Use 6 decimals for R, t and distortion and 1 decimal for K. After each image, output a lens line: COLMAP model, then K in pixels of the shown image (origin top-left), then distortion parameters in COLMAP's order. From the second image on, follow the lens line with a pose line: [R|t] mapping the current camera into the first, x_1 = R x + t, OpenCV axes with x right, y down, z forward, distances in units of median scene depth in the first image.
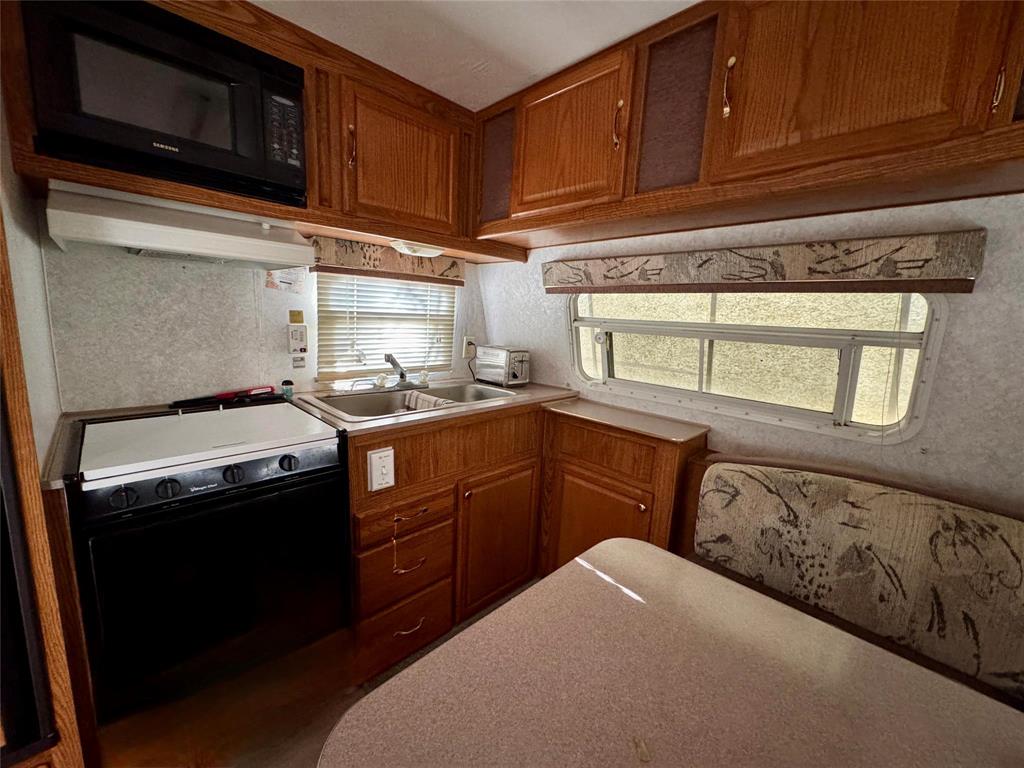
lens RADIAL K [[410.5, 0, 512.0], [0, 410.5, 384.0], [0, 0, 1]] dist [-0.001630, -0.000064]
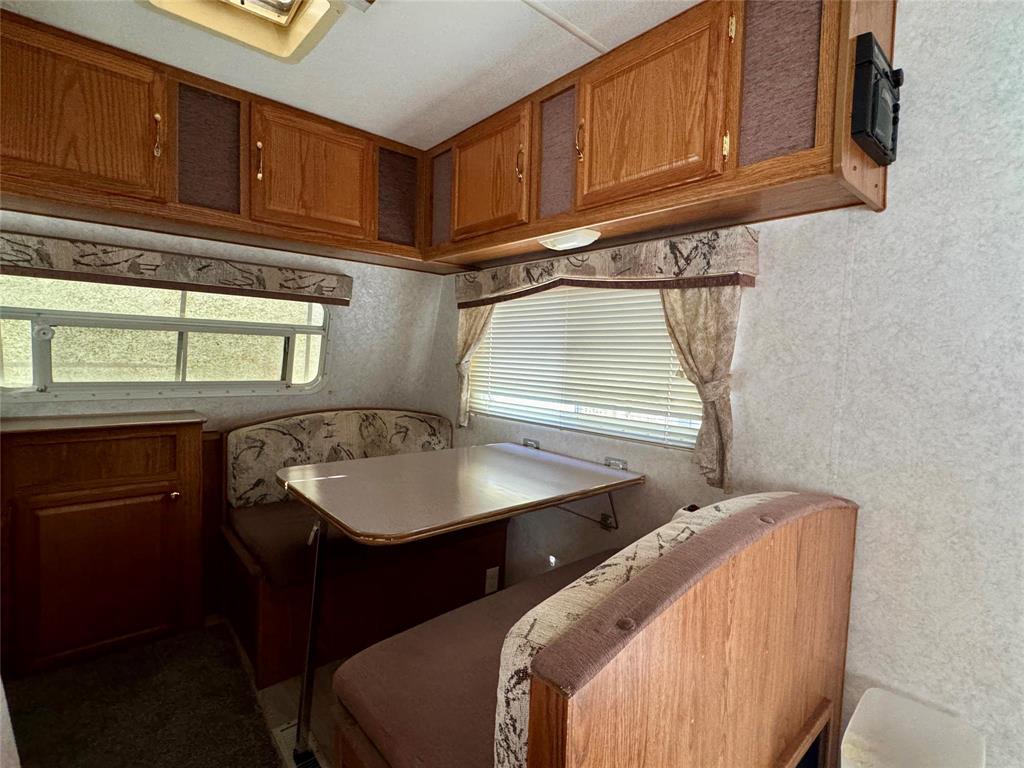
lens RADIAL K [[498.0, 0, 512.0], [0, 498.0, 384.0], [0, 0, 1]] dist [0.000065, 0.000351]
pose [[0.056674, -0.108254, 0.992506, -0.974164], [0.133793, 0.985961, 0.099901, 0.016055], [-0.989387, 0.127129, 0.070362, 0.047989]]
